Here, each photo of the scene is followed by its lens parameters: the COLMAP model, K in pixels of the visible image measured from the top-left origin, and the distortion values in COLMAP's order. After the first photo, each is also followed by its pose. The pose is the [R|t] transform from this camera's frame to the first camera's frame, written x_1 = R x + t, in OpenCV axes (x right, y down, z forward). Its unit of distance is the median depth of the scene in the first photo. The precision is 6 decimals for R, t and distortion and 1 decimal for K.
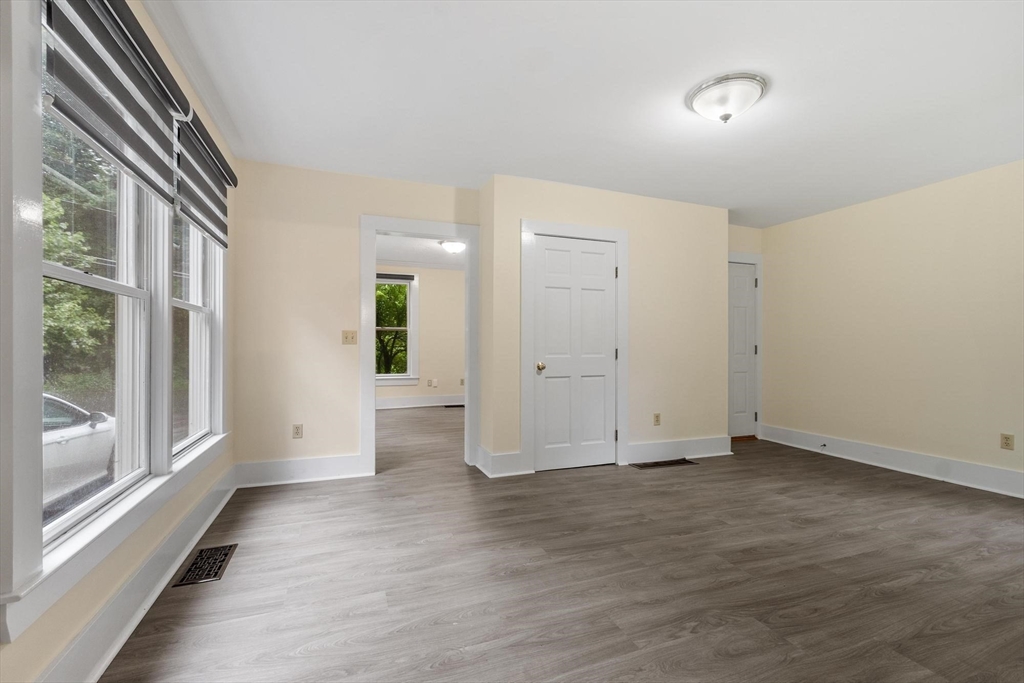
lens RADIAL K [[446.5, 0, 511.4], [0, 446.5, 352.6], [0, 0, 1]] dist [0.000566, -0.000706]
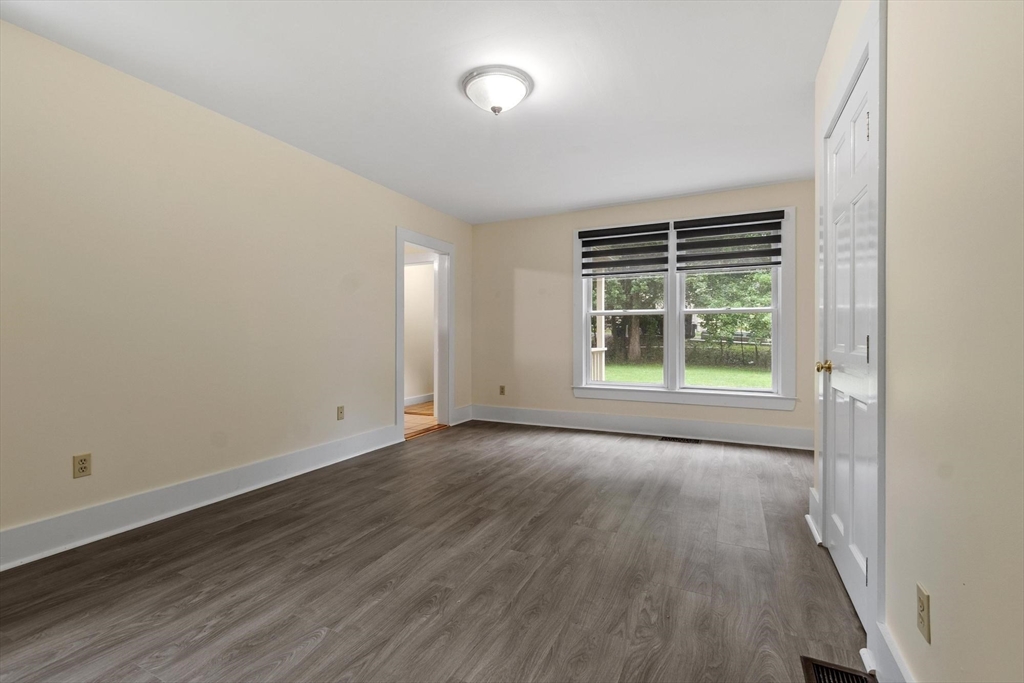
lens RADIAL K [[446.5, 0, 514.2], [0, 446.5, 334.3], [0, 0, 1]] dist [0.000566, -0.000706]
pose [[-0.720058, -0.004798, -0.693897, 1.110256], [-0.013380, 0.999886, 0.006971, -0.013858], [0.693785, 0.014304, -0.720041, 1.678452]]
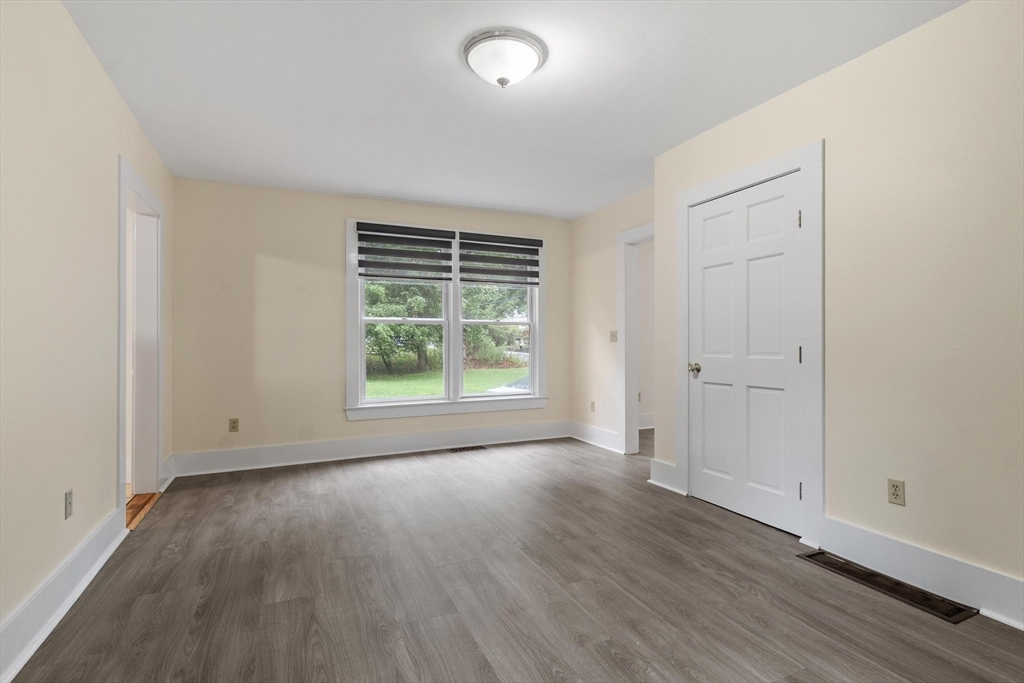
lens RADIAL K [[483.5, 0, 510.9], [0, 483.5, 341.7], [0, 0, 1]] dist [0.005731, -0.002140]
pose [[0.076432, -0.007359, -0.997048, 1.356084], [-0.012417, 0.999888, -0.008332, -0.007575], [0.996997, 0.013017, 0.076333, 0.887329]]
